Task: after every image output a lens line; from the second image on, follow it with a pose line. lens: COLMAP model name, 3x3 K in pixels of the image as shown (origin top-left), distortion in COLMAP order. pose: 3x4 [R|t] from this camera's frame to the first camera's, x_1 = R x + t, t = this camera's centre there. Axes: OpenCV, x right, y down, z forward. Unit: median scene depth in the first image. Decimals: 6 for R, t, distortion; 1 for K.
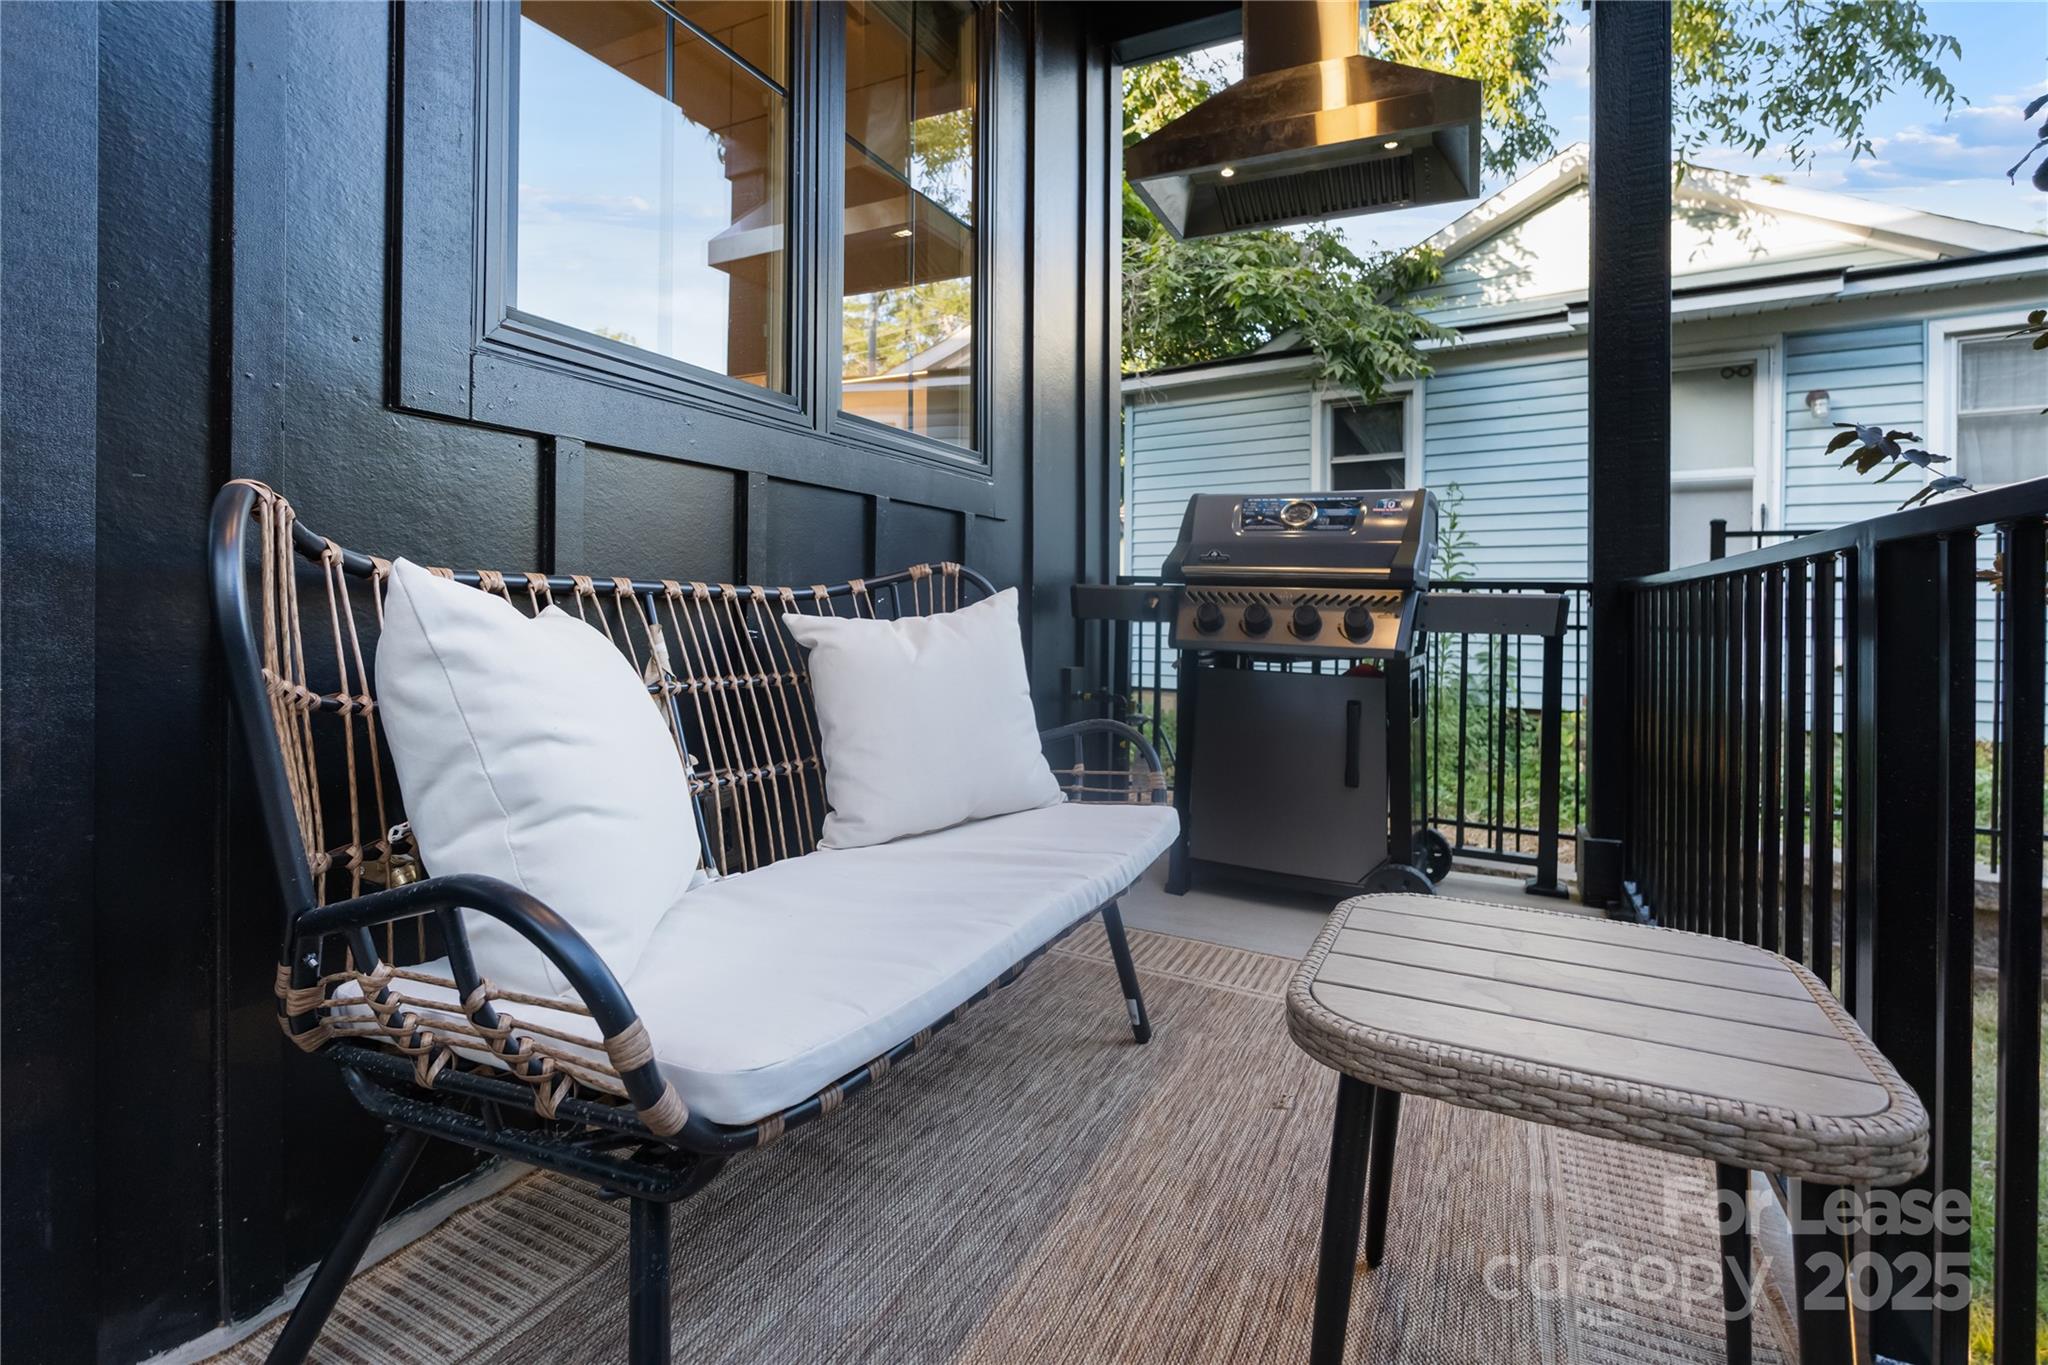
lens RADIAL K [[973.7, 0, 1036.0], [0, 973.7, 597.0], [0, 0, 1]] dist [-0.002487, 0.000118]
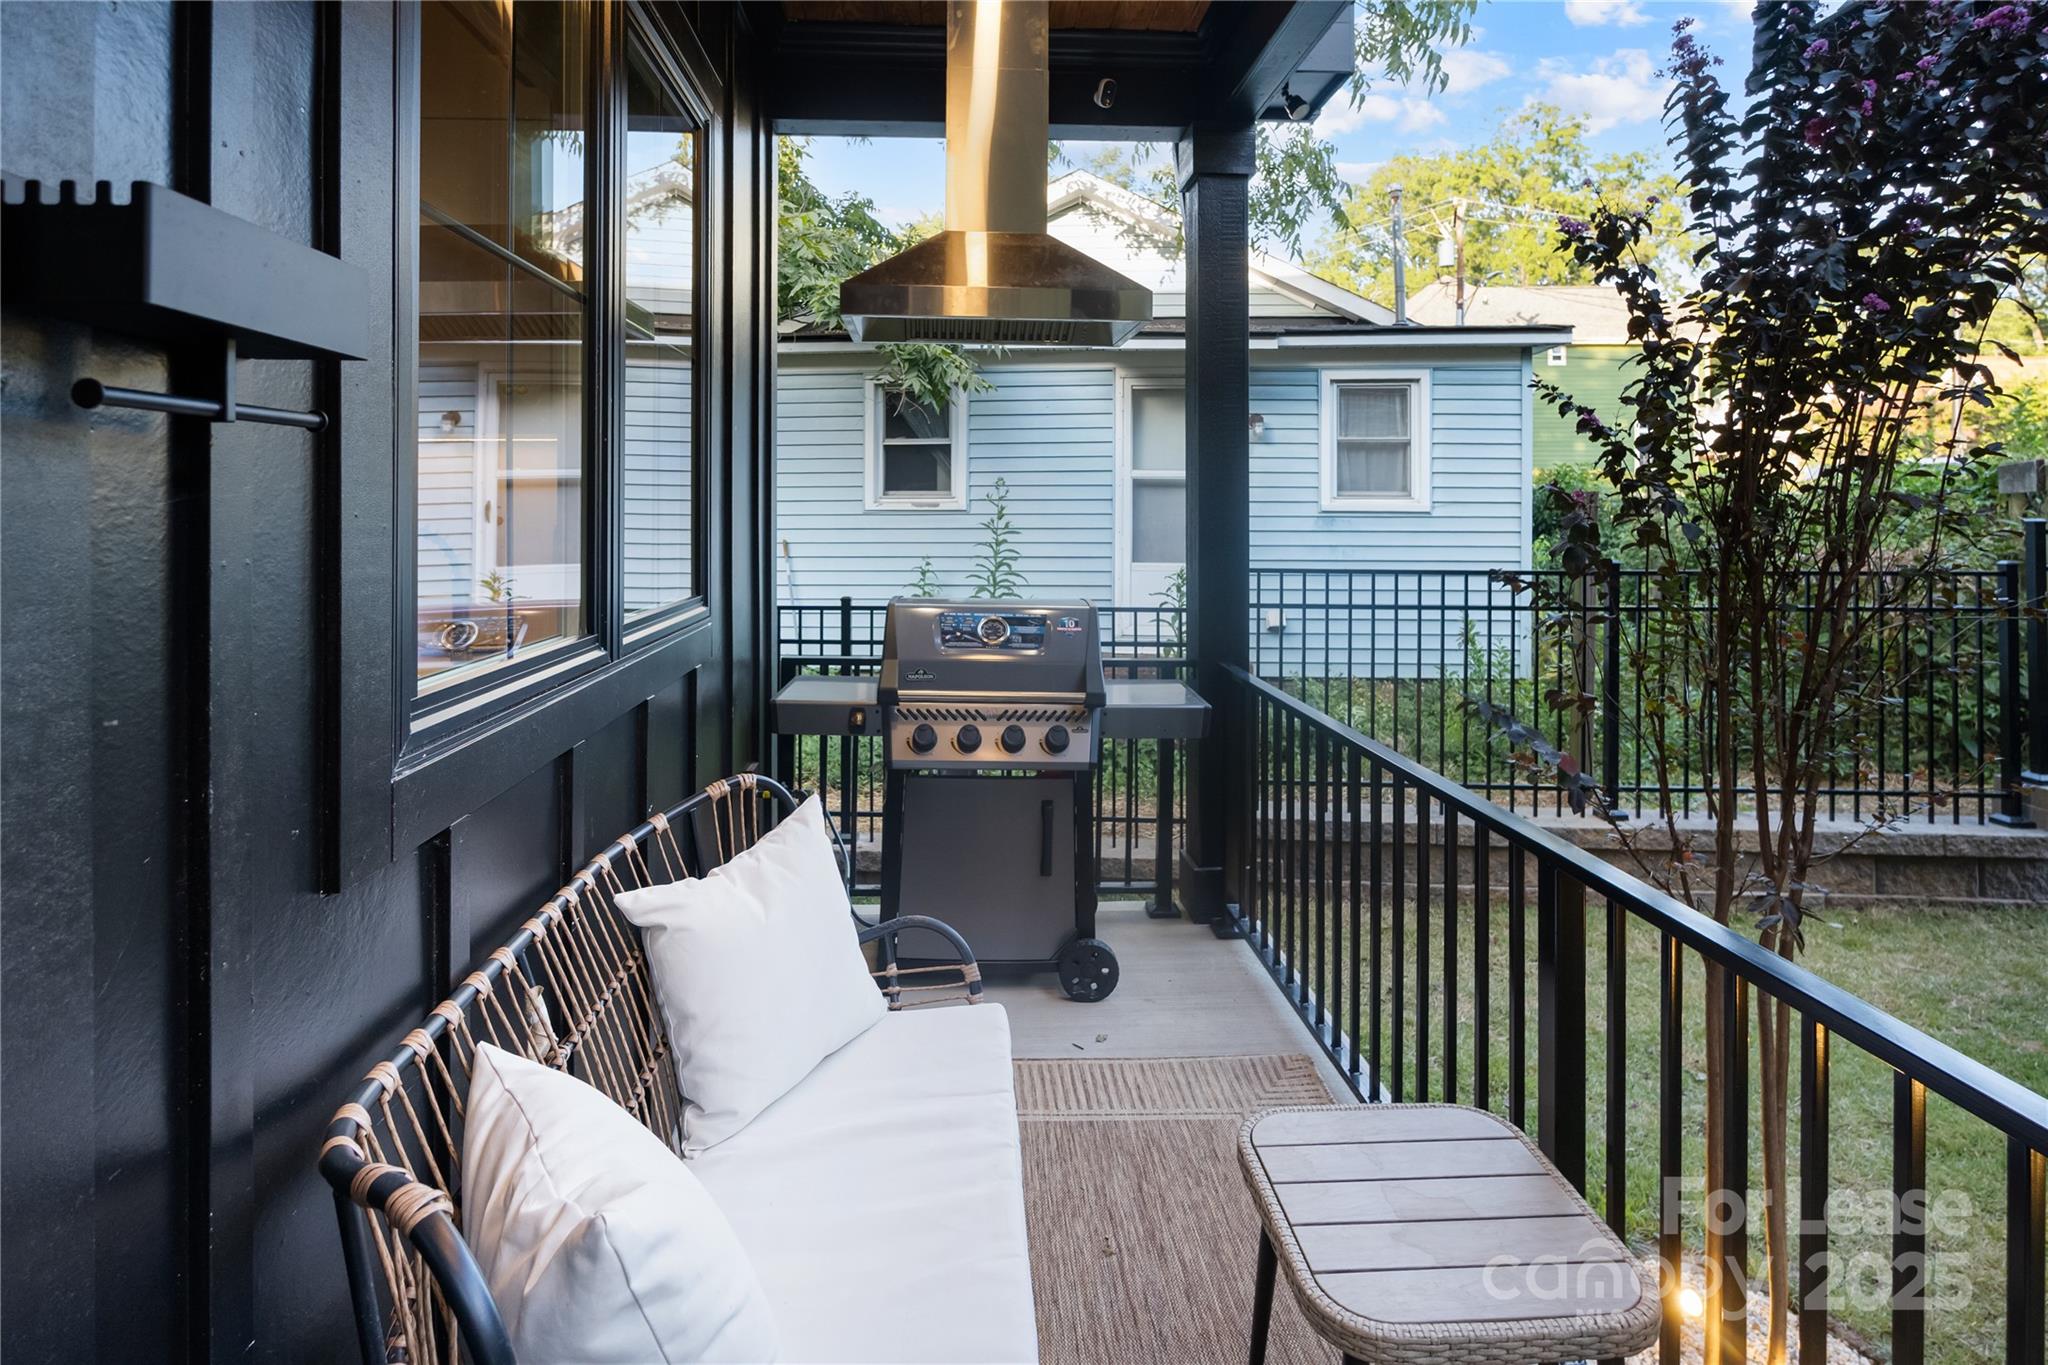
lens RADIAL K [[995.5, 0, 1017.1], [0, 995.5, 496.0], [0, 0, 1]] dist [-0.017391, -0.000168]
pose [[0.873870, -0.005746, 0.486125, -0.170425], [0.004694, 0.999983, 0.003382, -0.162051], [-0.486137, -0.000674, 0.873883, 0.000225]]
